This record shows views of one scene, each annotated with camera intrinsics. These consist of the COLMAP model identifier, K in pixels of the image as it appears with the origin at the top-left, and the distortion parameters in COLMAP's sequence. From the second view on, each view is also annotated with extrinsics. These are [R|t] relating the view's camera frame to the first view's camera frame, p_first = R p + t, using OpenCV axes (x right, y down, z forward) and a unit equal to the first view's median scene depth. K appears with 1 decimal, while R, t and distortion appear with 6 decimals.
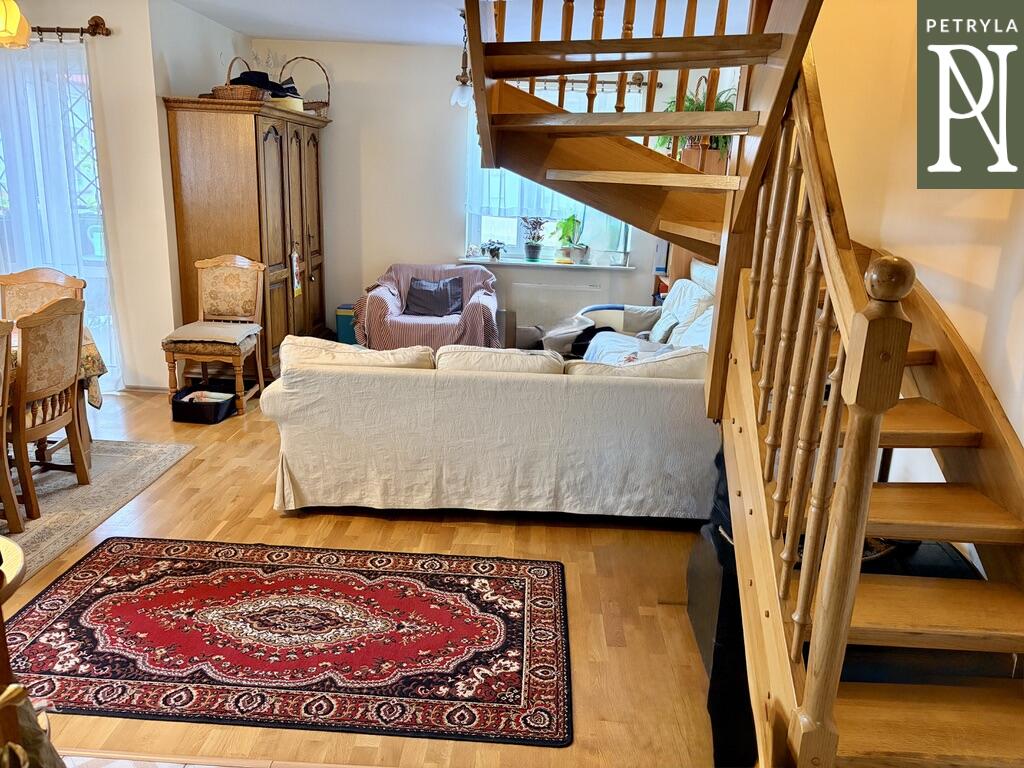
lens RADIAL K [[773.8, 0, 512.0], [0, 773.8, 384.0], [0, 0, 1]] dist [0.026952, -0.011317]
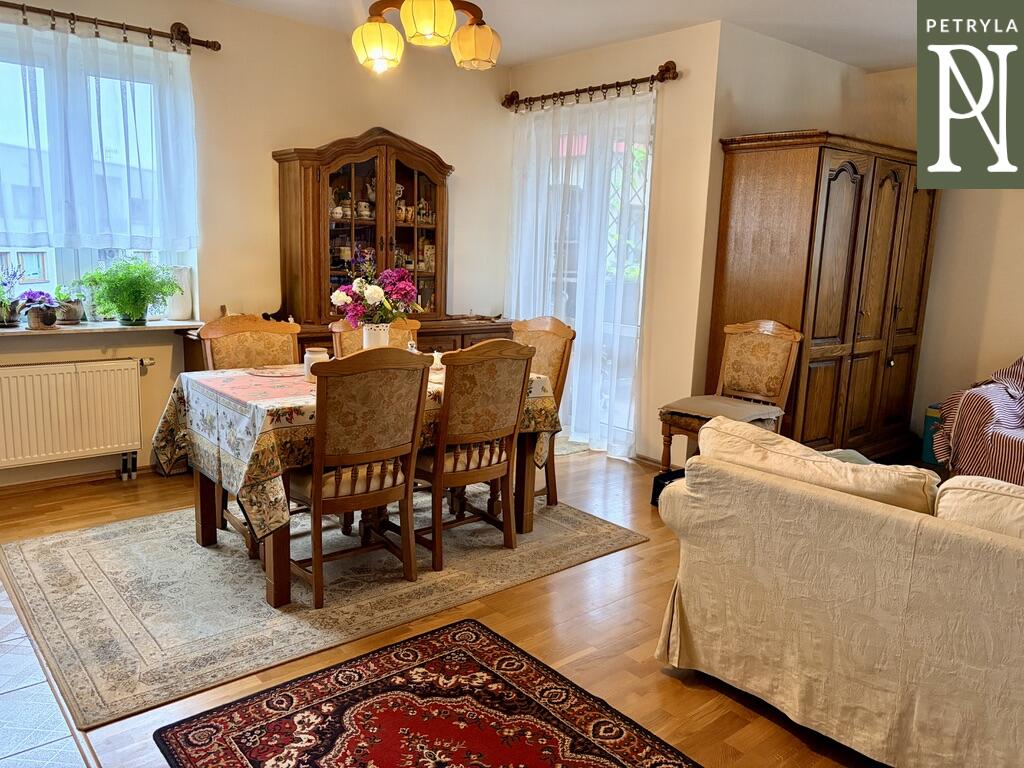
lens RADIAL K [[773.8, 0, 512.0], [0, 773.8, 384.0], [0, 0, 1]] dist [0.026952, -0.011317]
pose [[0.672891, 0.114297, -0.730858, 0.093027], [-0.199506, 0.979421, -0.030513, -0.033063], [0.712331, 0.166343, 0.681847, 0.394051]]
